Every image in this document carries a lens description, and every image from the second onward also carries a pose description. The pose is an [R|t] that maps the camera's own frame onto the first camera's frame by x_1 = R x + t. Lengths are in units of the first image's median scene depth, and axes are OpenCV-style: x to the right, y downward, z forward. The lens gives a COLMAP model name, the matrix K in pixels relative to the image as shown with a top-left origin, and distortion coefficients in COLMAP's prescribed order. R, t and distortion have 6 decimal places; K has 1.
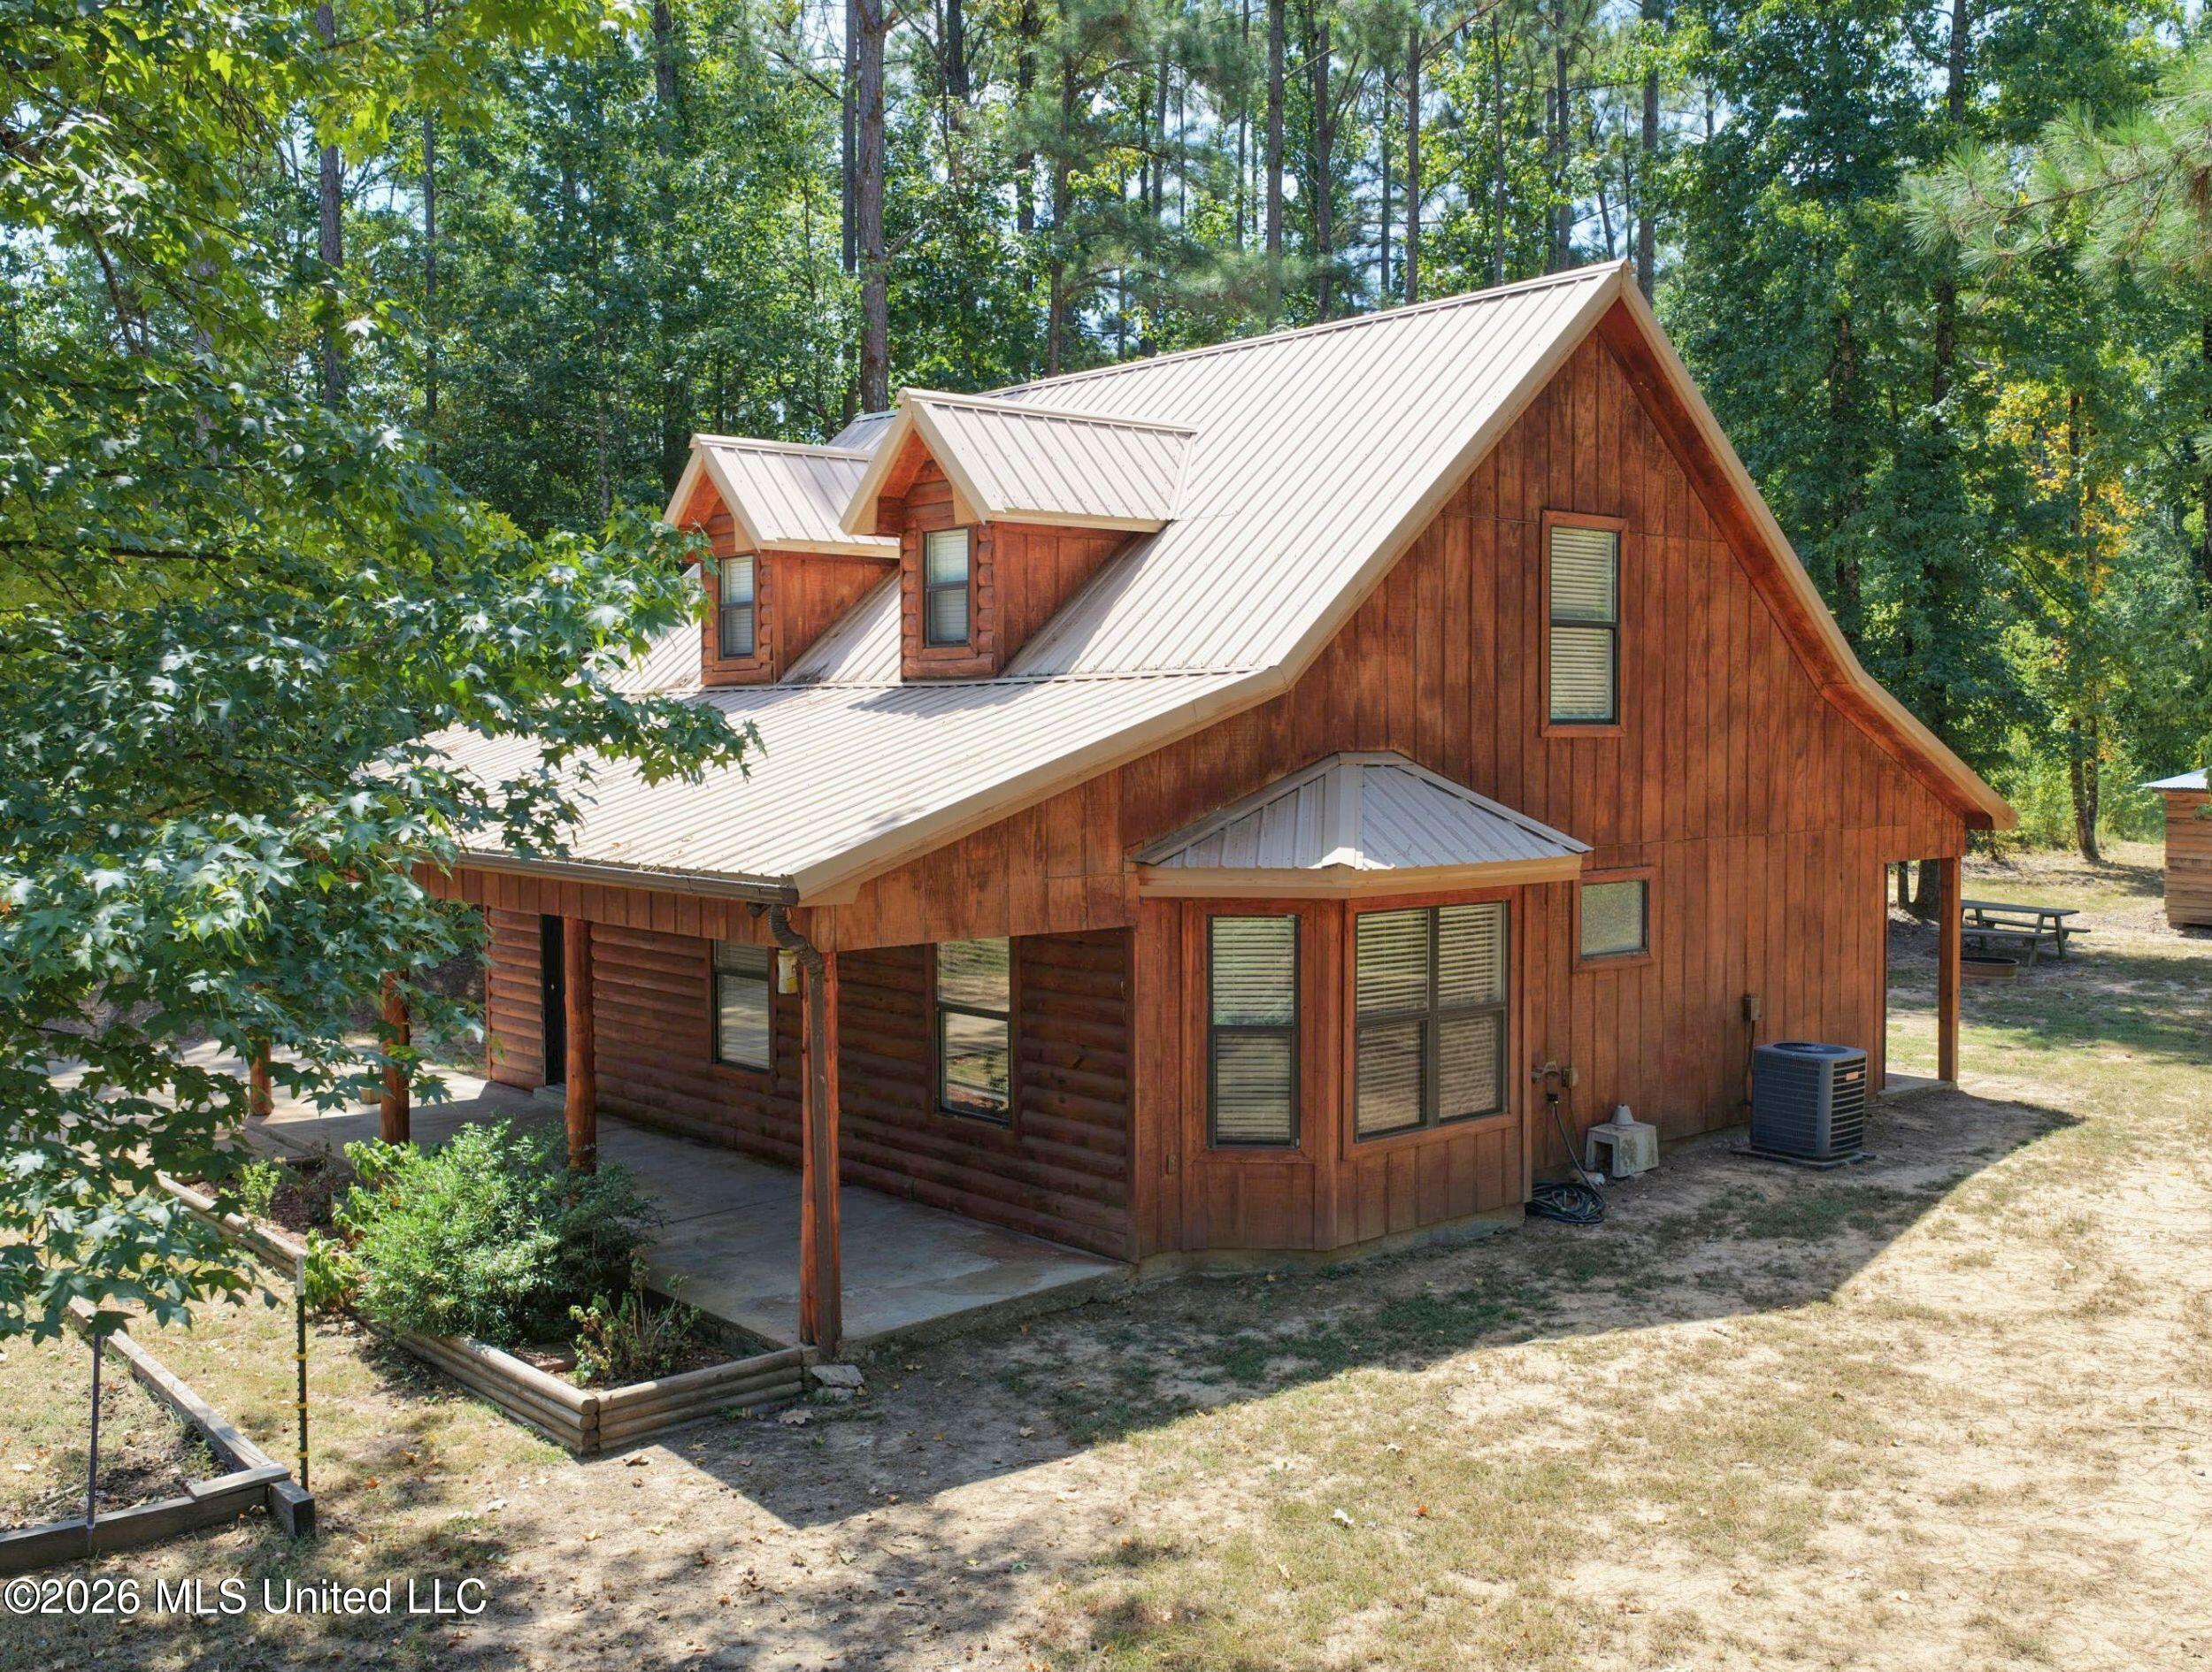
lens RADIAL K [[2098.9, 0, 1149.4], [0, 2098.9, 842.8], [0, 0, 1]] dist [-0.026167, 0.063041]
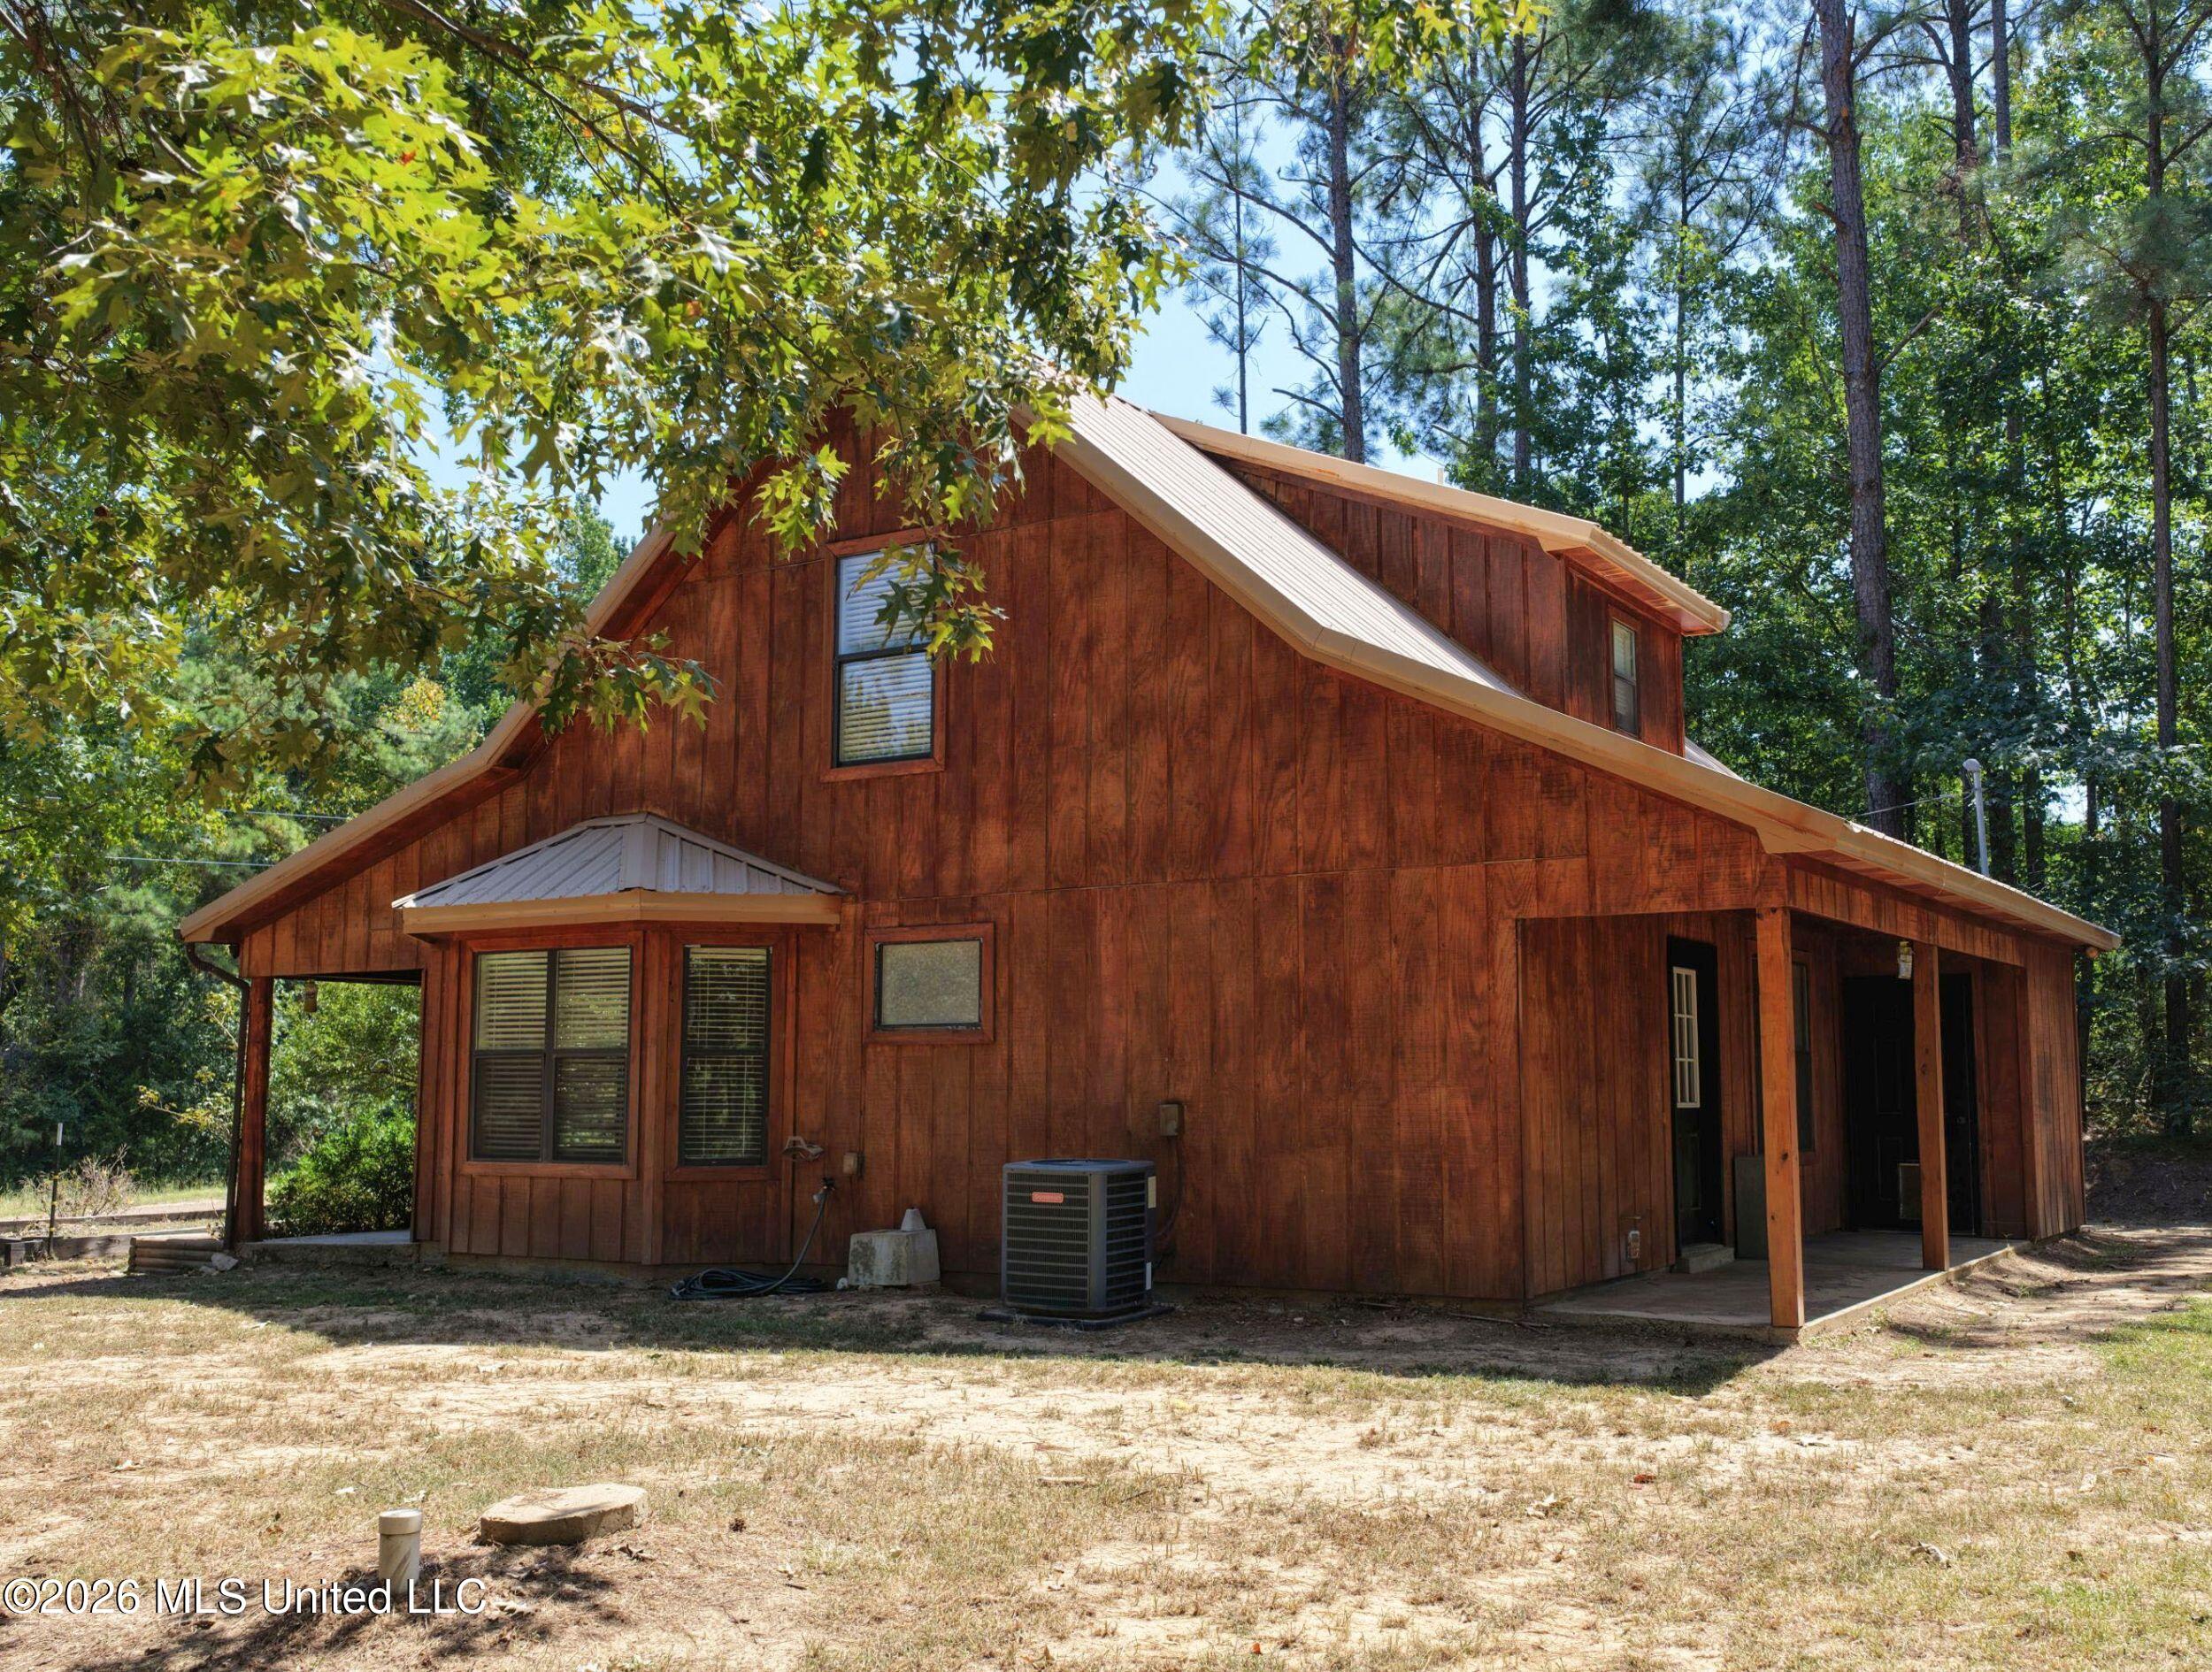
lens RADIAL K [[2082.5, 0, 1188.6], [0, 2082.5, 836.0], [0, 0, 1]] dist [-0.002244, 0.009096]
pose [[0.287339, -0.112711, -0.951174, 1.298655], [-0.051729, 0.989777, -0.132912, 0.102207], [0.956431, 0.087394, 0.278571, 1.055305]]
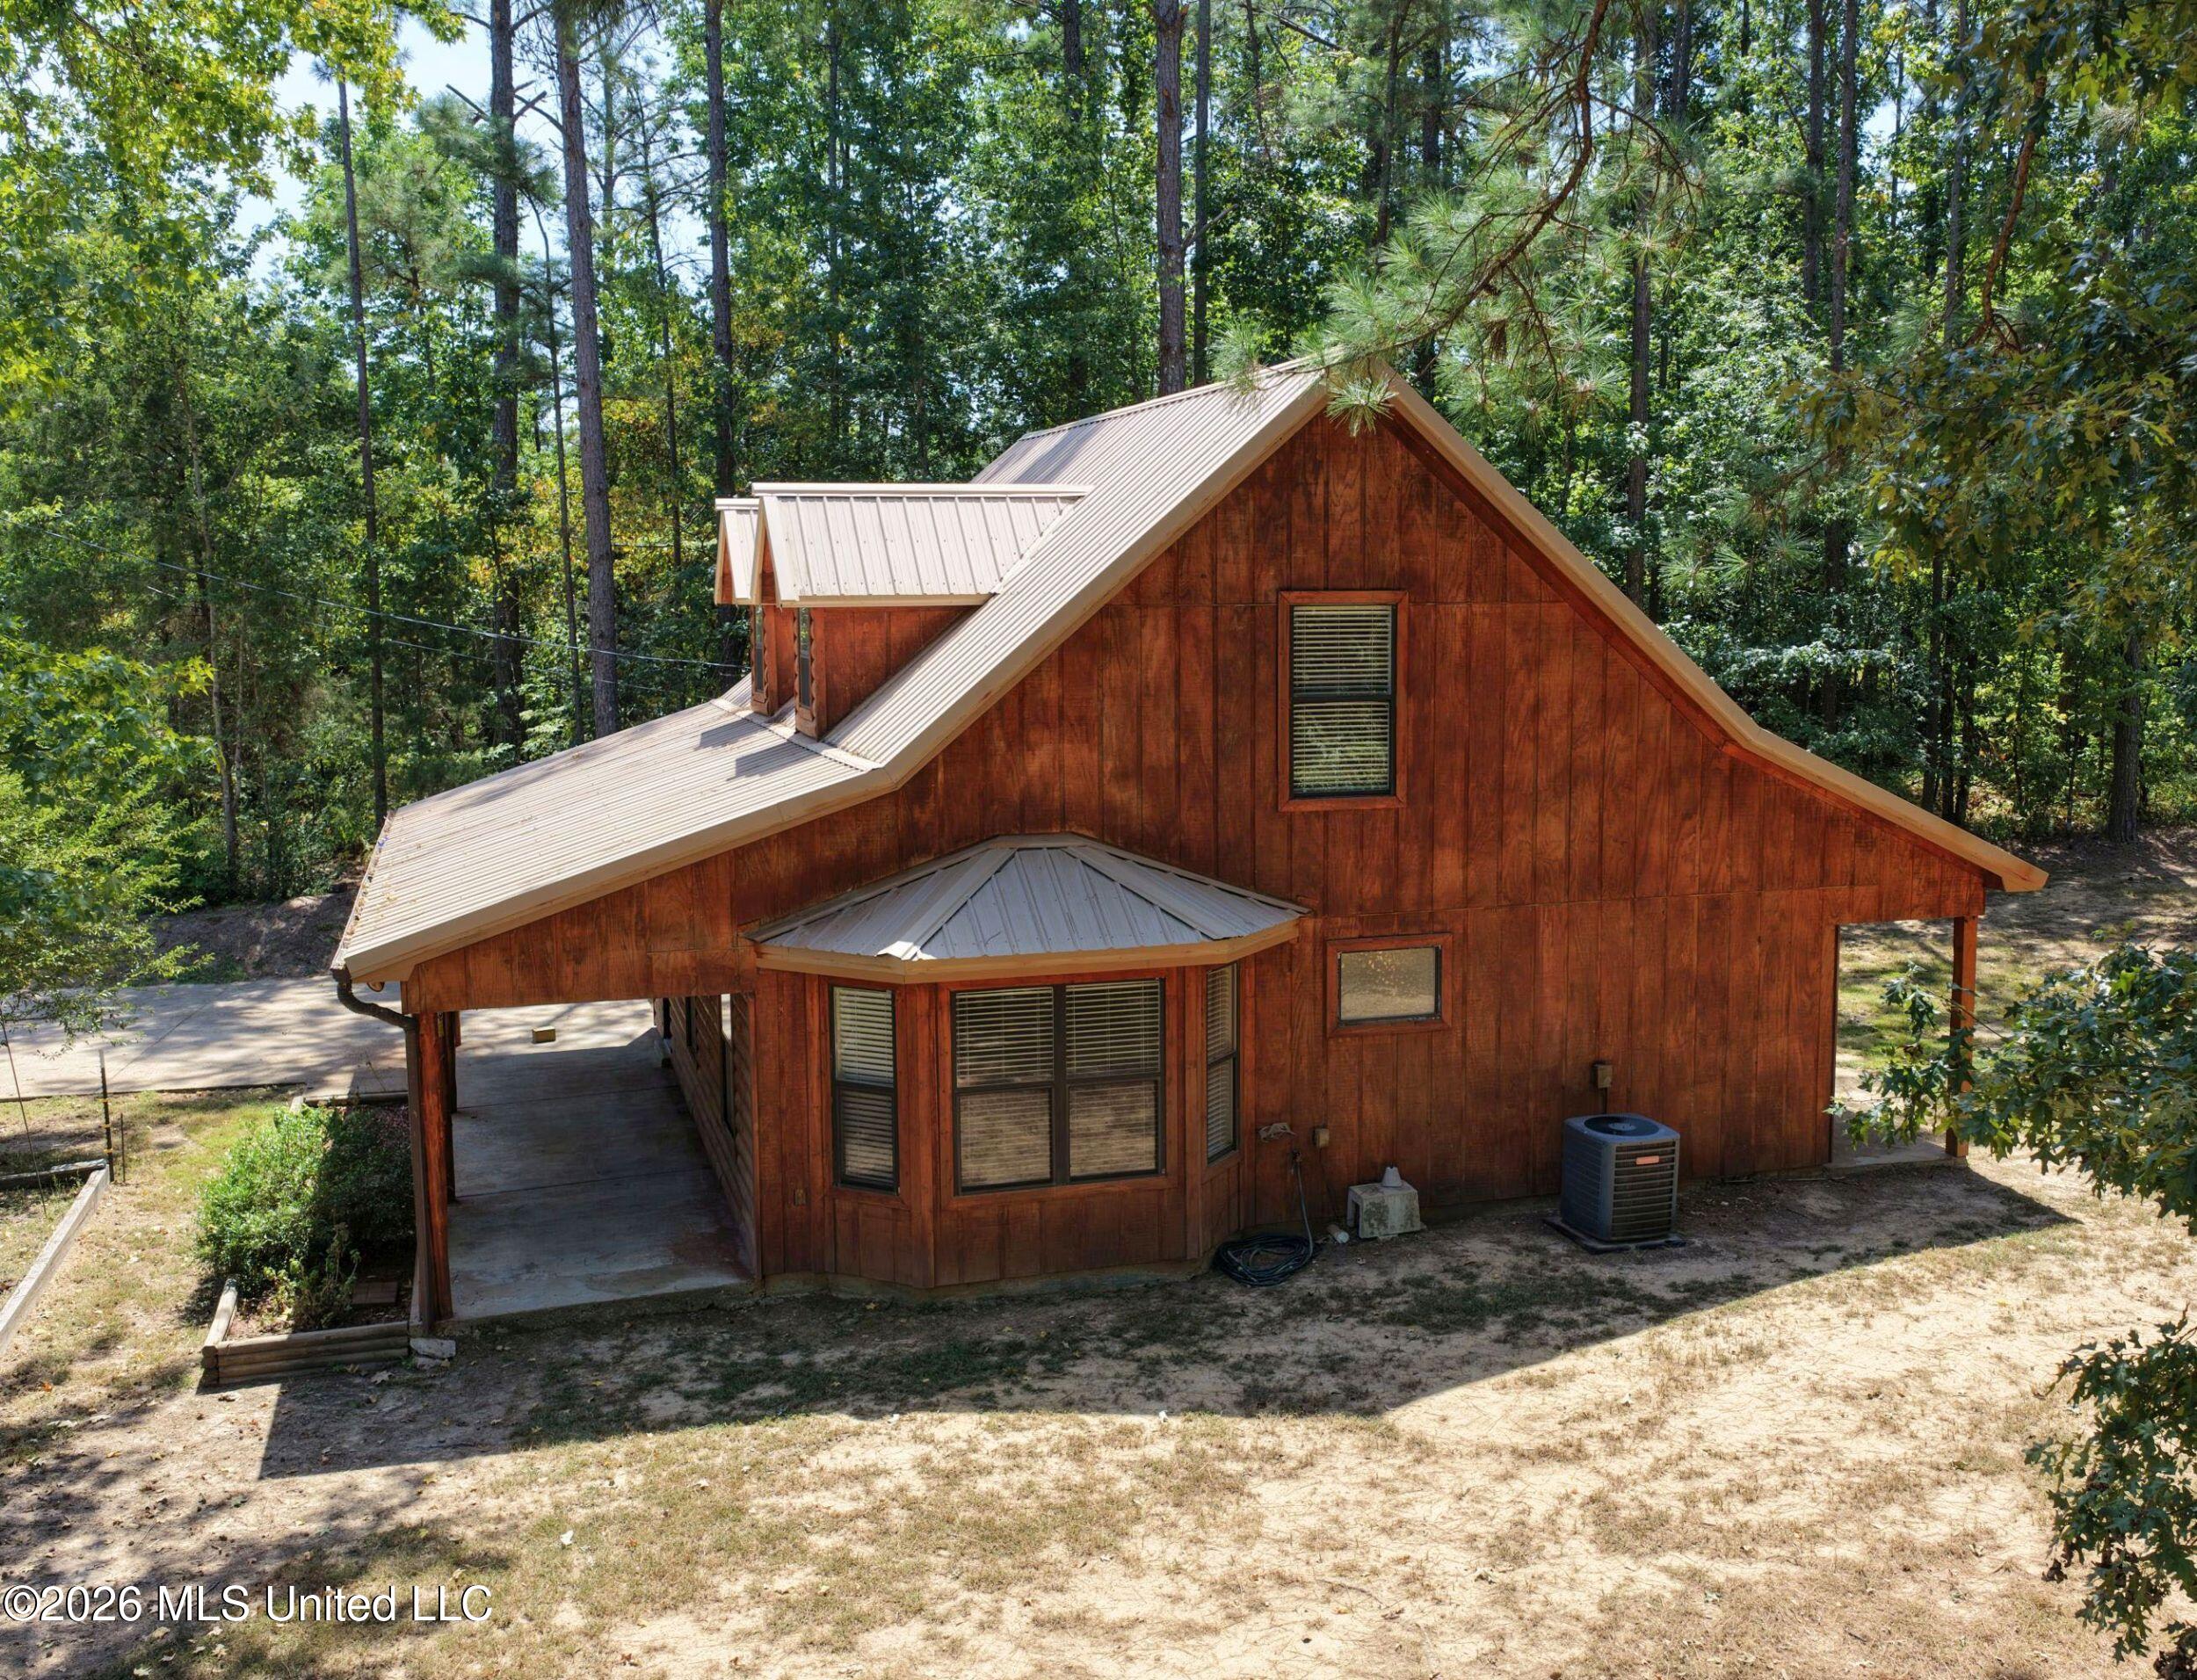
lens RADIAL K [[2104.8, 0, 1167.5], [0, 2104.8, 847.2], [0, 0, 1]] dist [-0.006662, -0.002584]
pose [[0.917620, 0.048614, -0.394476, 0.639578], [-0.020445, 0.996951, 0.075302, -0.128802], [0.396934, -0.061034, 0.915816, 0.034369]]
